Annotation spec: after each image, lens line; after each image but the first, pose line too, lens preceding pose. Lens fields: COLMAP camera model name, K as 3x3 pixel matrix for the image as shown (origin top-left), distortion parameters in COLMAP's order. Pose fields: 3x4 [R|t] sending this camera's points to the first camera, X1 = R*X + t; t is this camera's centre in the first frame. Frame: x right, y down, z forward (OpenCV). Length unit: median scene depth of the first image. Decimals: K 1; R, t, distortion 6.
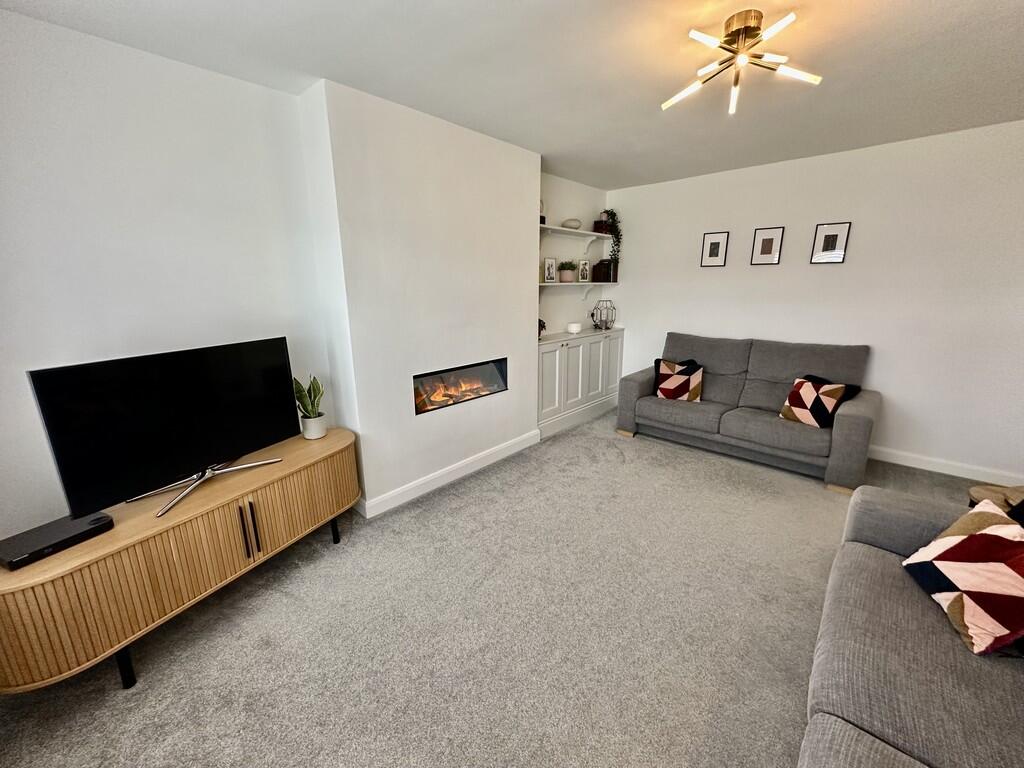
lens RADIAL K [[411.9, 0, 518.9], [0, 411.9, 386.8], [0, 0, 1]] dist [0.002998, 0.000078]
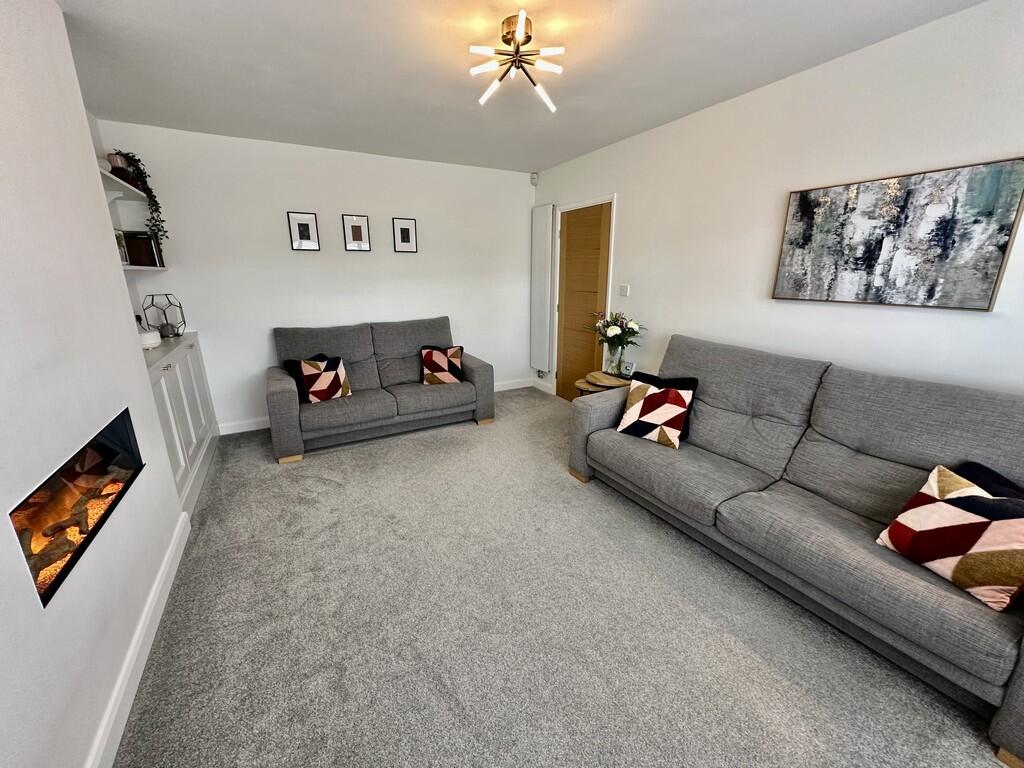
lens RADIAL K [[411.9, 0, 518.3], [0, 411.9, 378.4], [0, 0, 1]] dist [0.002998, 0.000078]
pose [[0.304524, -0.241508, 0.921379, -0.344220], [0.228186, 0.957651, 0.175599, -0.085427], [-0.924768, 0.156772, 0.346736, 0.343896]]
